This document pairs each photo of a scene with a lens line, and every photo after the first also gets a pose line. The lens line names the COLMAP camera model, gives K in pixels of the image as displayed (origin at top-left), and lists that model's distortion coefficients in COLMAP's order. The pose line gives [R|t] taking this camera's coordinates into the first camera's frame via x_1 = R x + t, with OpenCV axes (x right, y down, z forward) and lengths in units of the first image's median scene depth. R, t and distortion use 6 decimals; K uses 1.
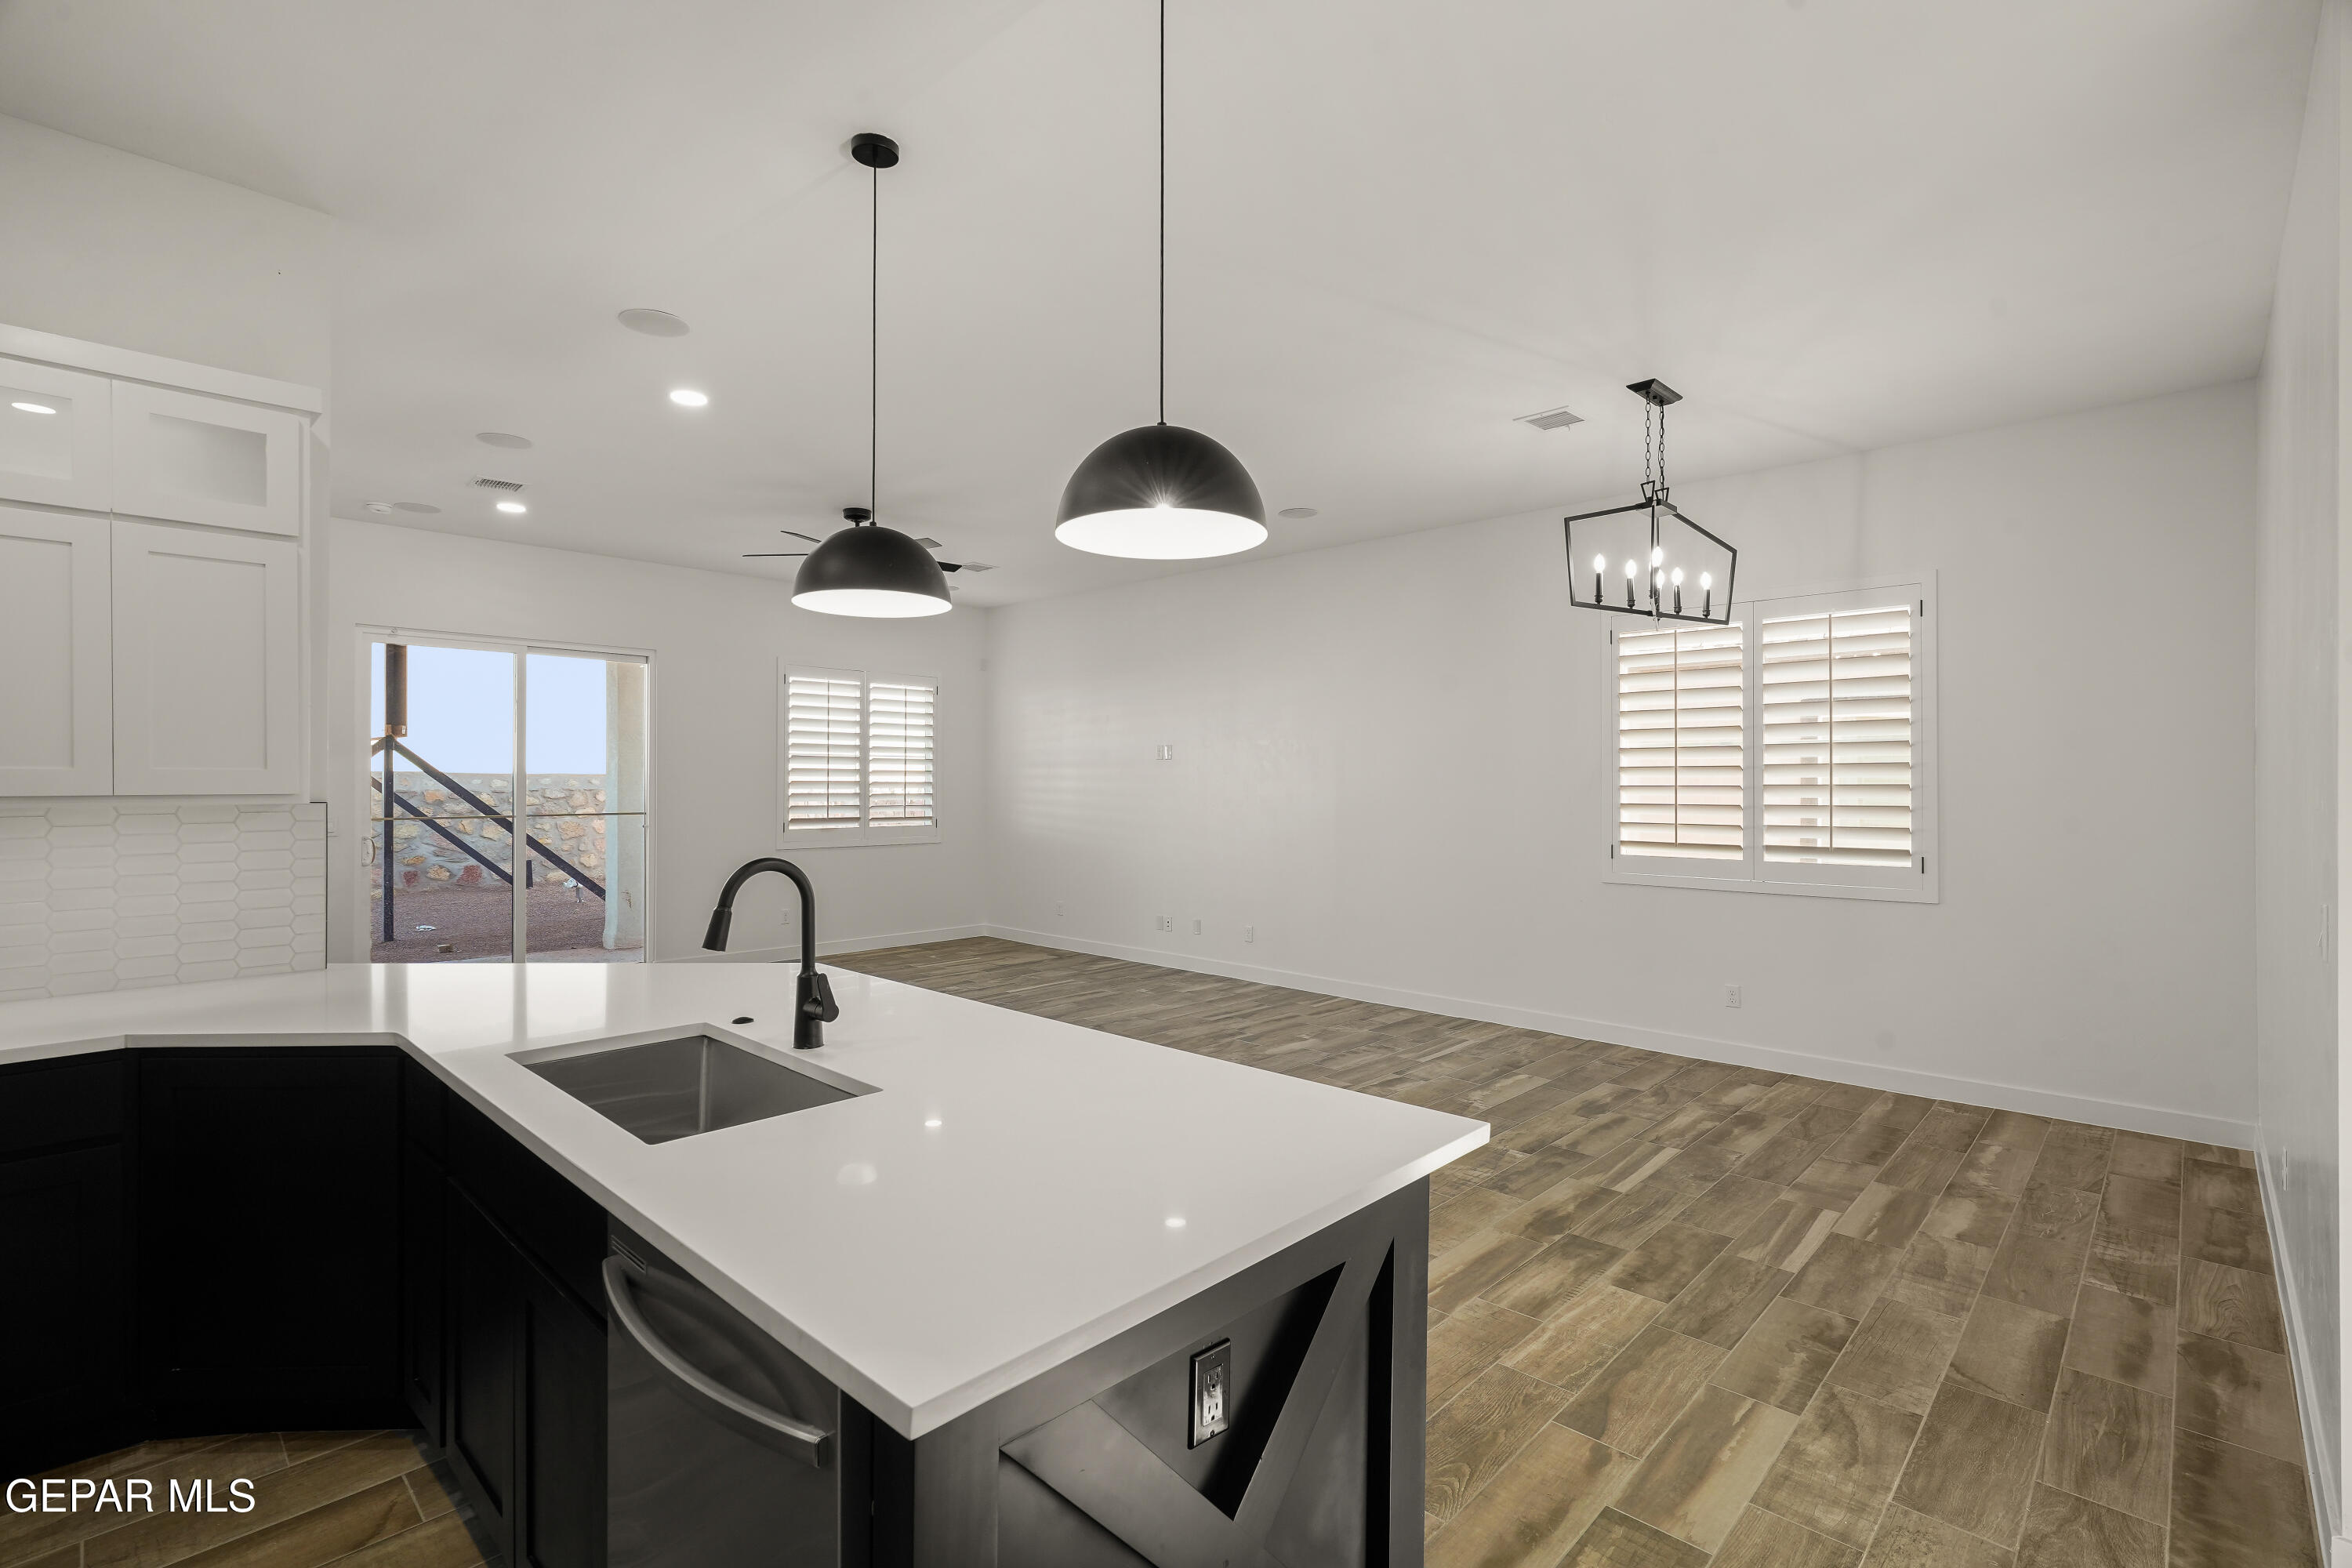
lens RADIAL K [[1063.8, 0, 1173.2], [0, 1063.8, 777.3], [0, 0, 1]] dist [-0.009338, 0.003174]
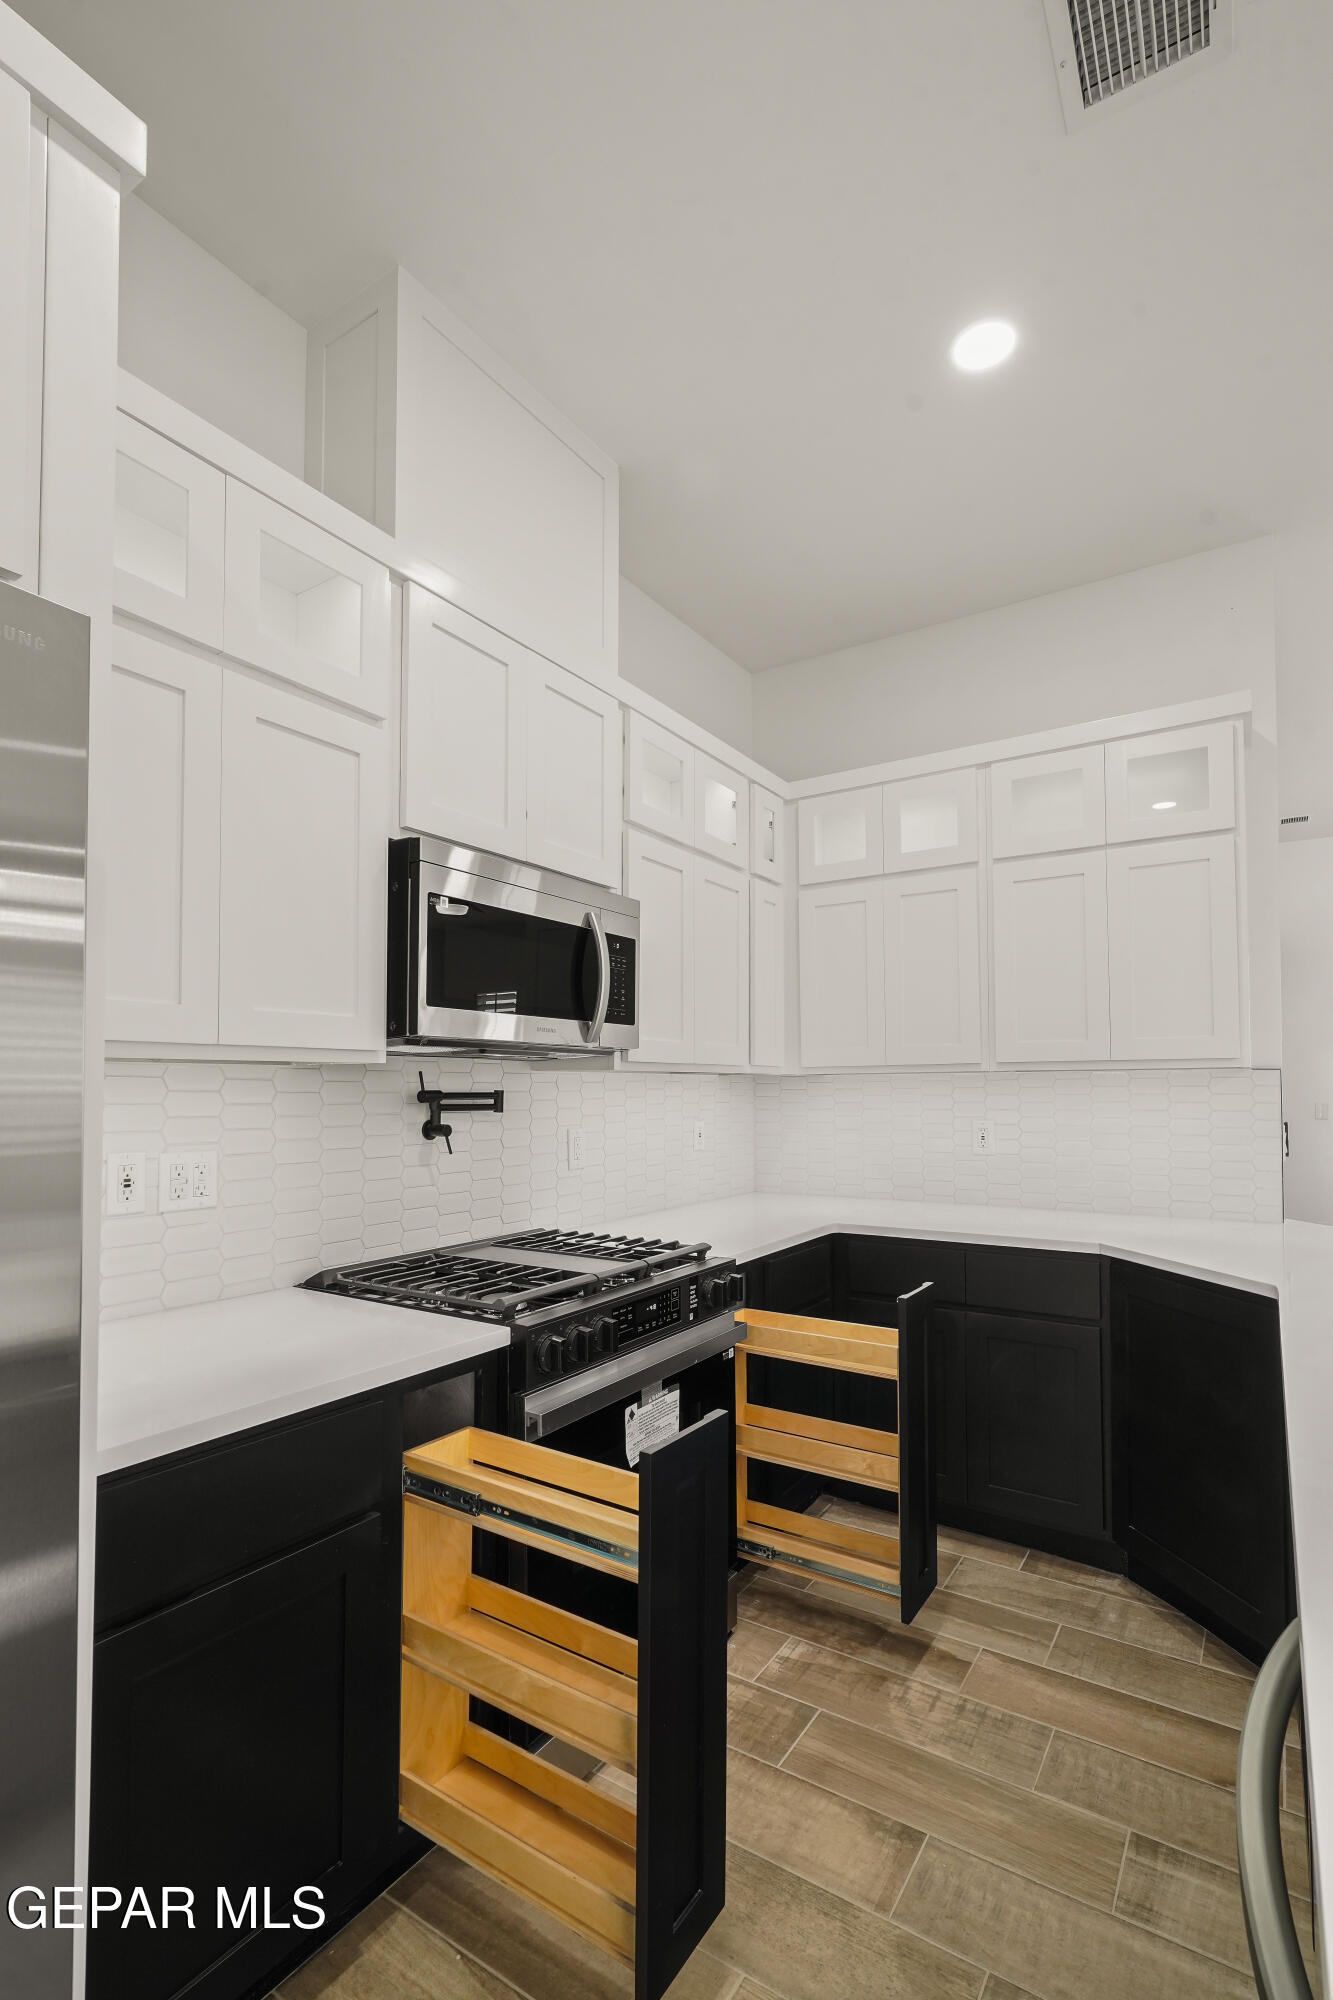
lens RADIAL K [[927.4, 0, 680.6], [0, 927.4, 1062.2], [0, 0, 1]] dist [-0.004537, 0.001693]
pose [[0.193988, -0.026759, -0.980639, 0.007796], [0.004589, 0.999642, -0.026370, 0.031689], [0.980993, 0.000615, 0.194042, 0.172786]]
